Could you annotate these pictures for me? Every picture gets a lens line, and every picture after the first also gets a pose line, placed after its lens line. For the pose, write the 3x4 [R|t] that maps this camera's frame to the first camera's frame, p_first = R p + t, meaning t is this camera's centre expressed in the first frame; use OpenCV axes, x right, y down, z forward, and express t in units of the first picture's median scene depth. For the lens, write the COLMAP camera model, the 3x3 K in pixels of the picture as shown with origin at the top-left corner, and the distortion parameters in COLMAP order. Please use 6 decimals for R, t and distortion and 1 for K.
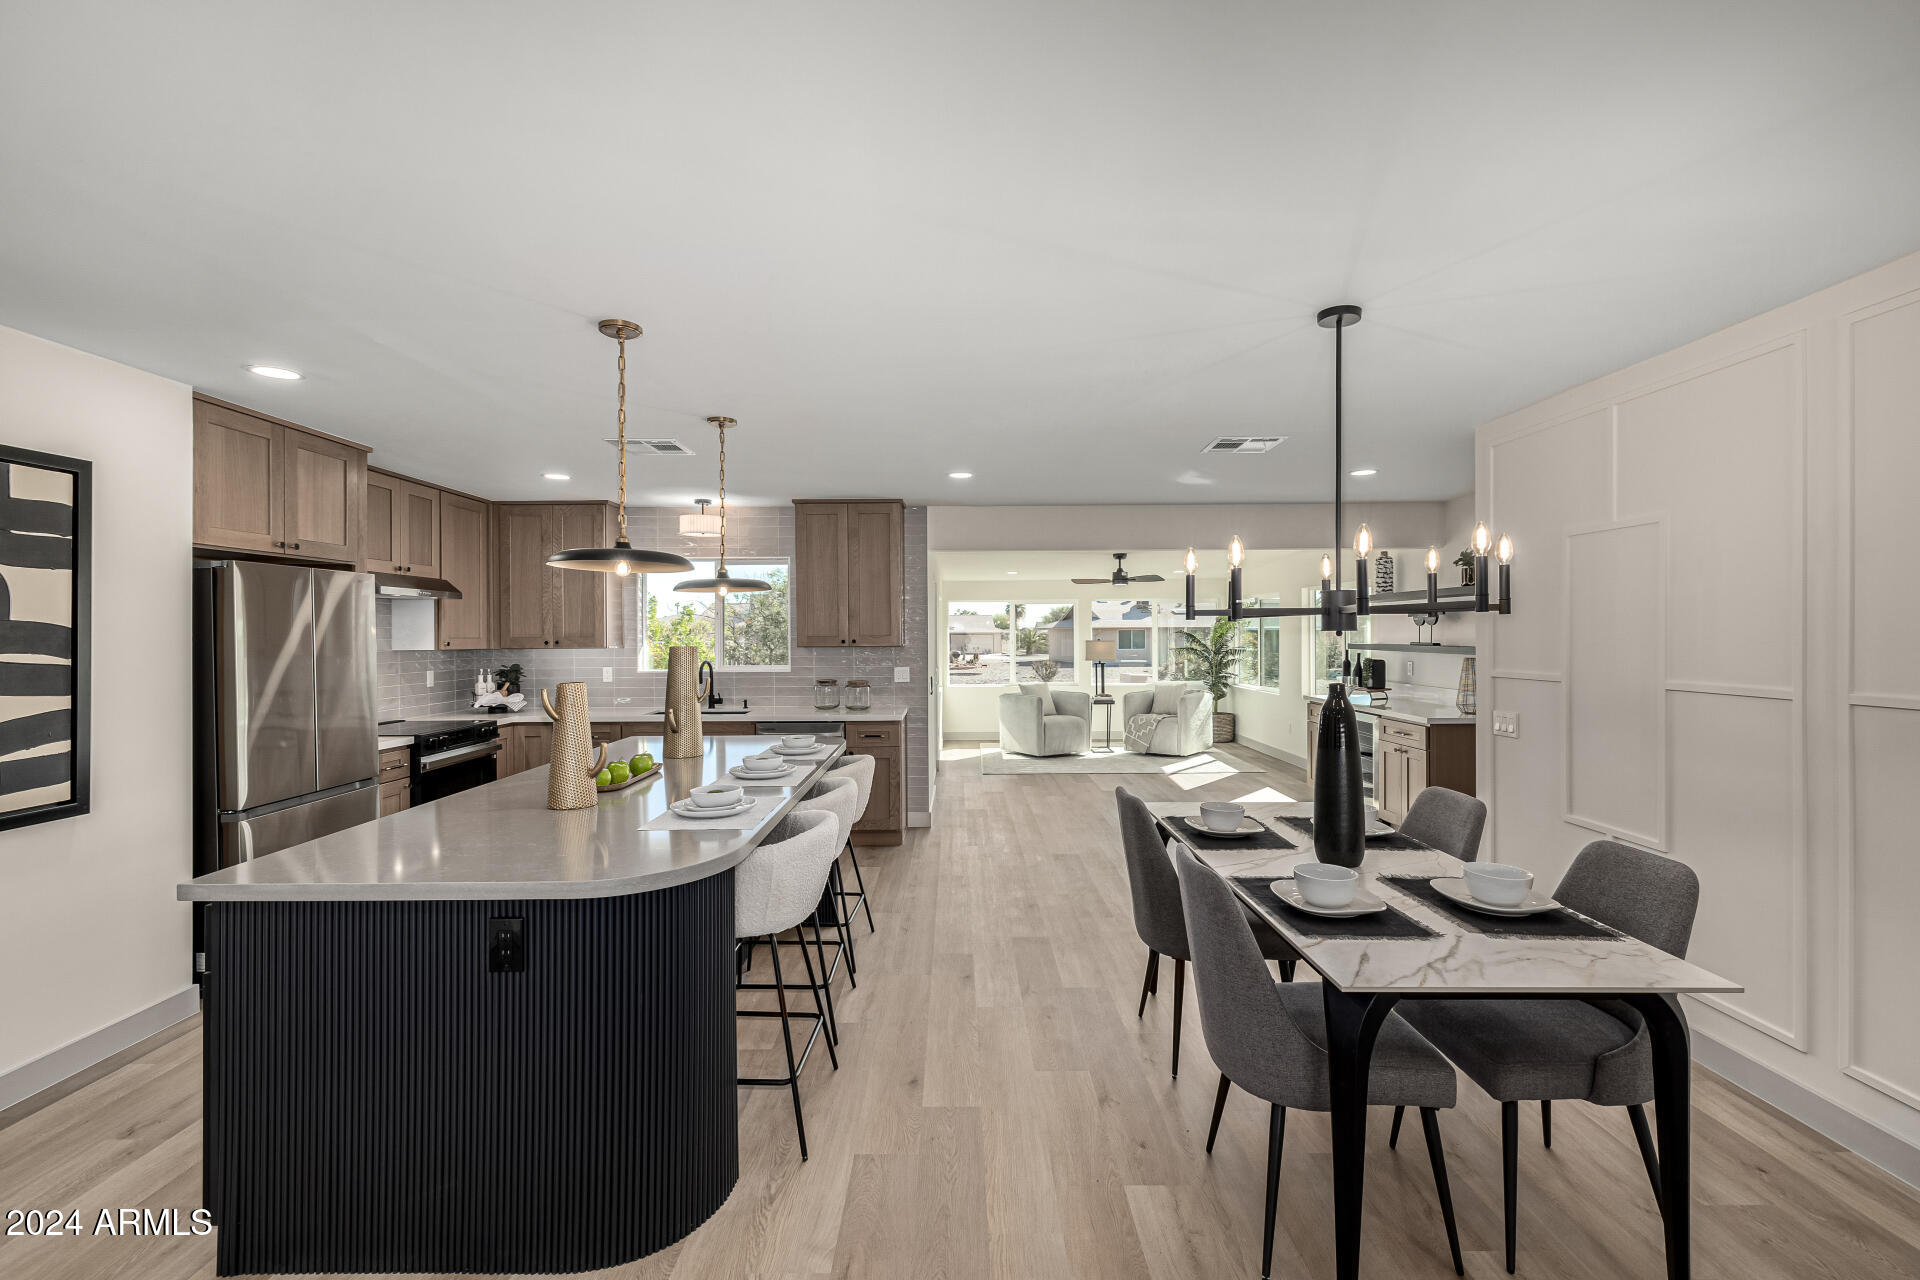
lens RADIAL K [[820.6, 0, 953.0], [0, 820.6, 637.7], [0, 0, 1]] dist [0.001116, 0.000110]
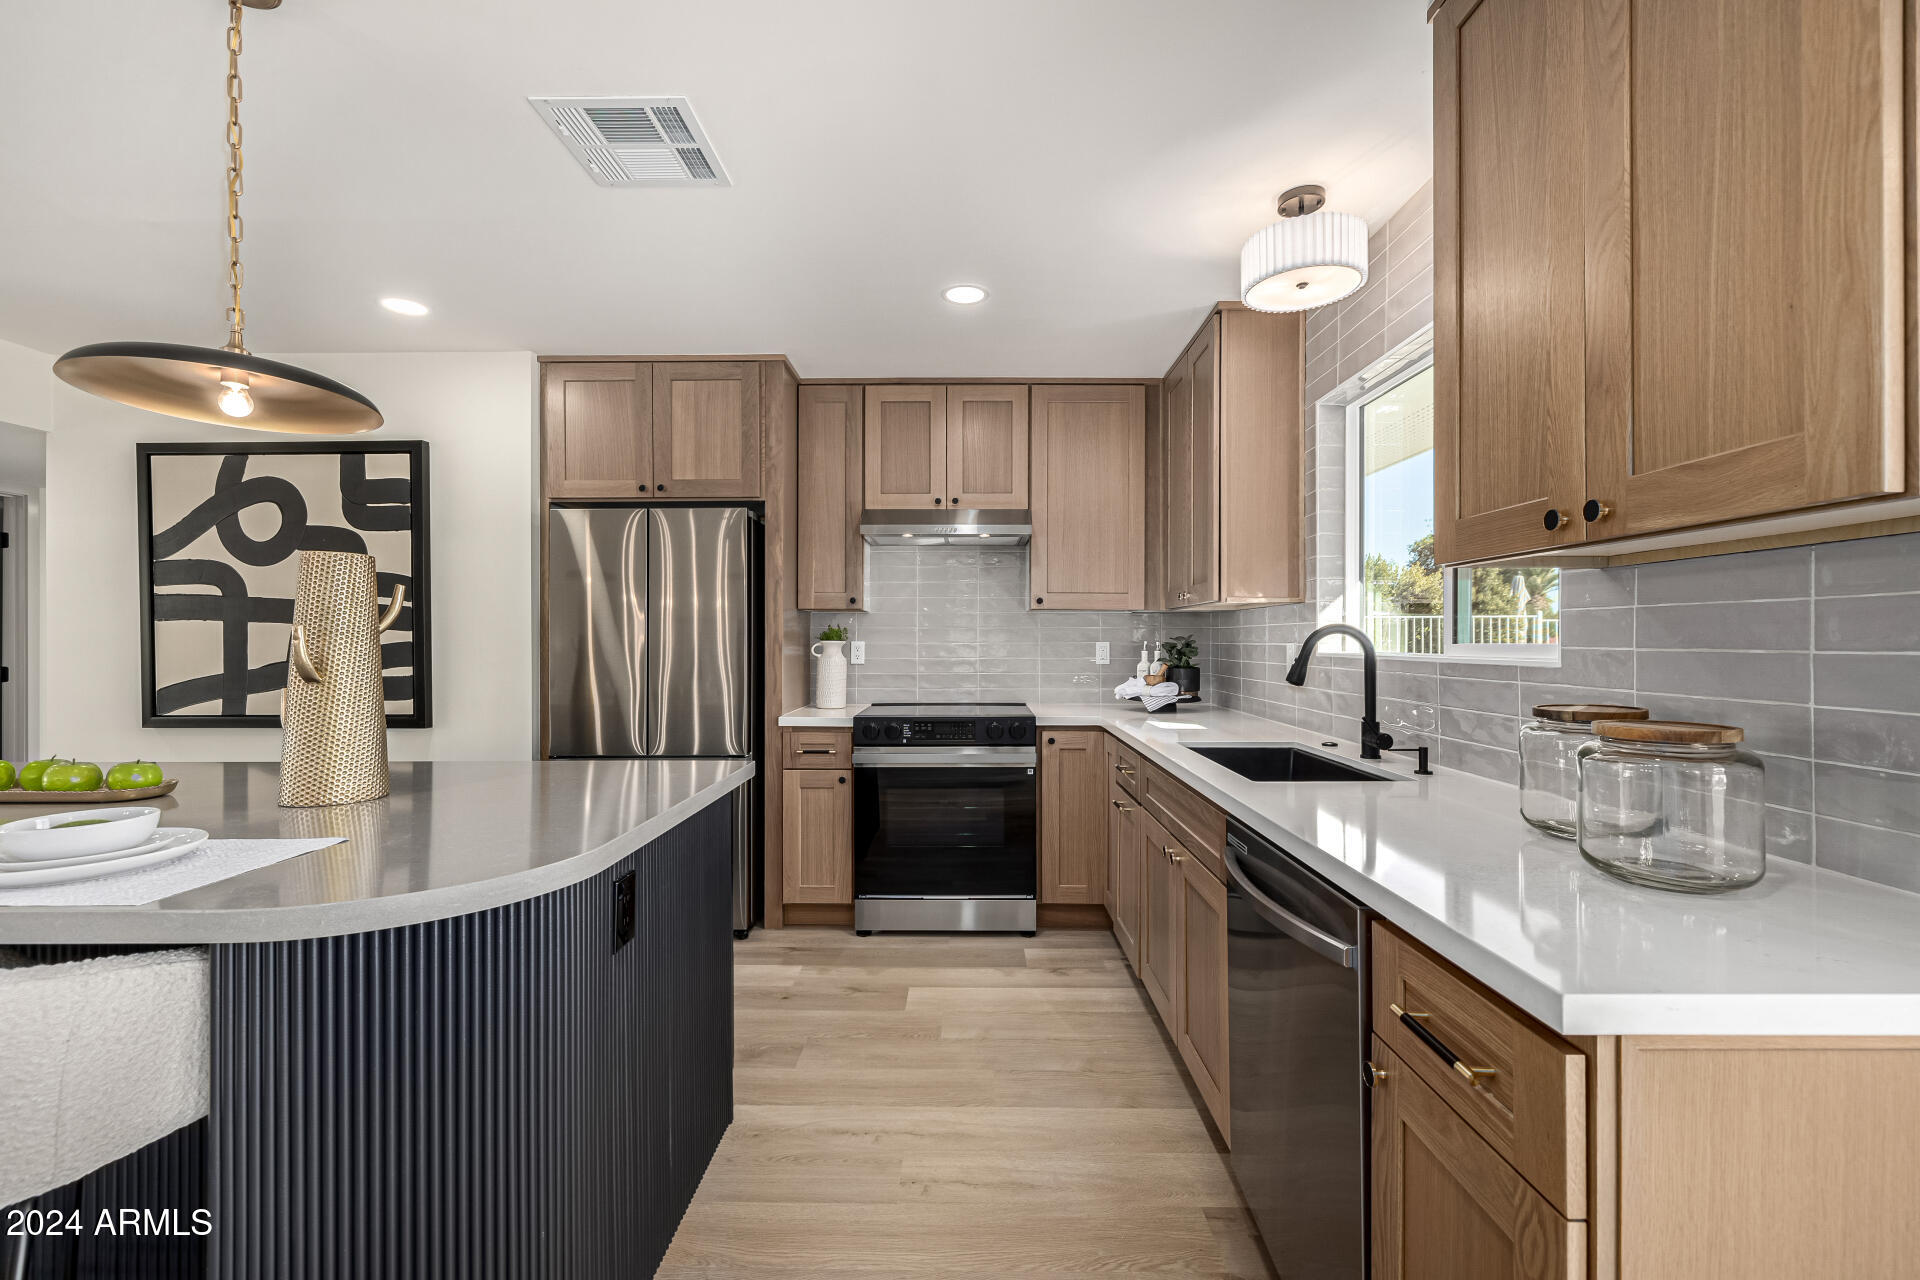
lens RADIAL K [[803.6, 0, 959.3], [0, 803.6, 636.2], [0, 0, 1]] dist [-0.000989, -0.000091]
pose [[-0.010196, 0.003781, -0.999941, 0.113916], [-0.004363, 0.999983, 0.003826, 0.057356], [0.999939, 0.004401, -0.010179, 1.517097]]
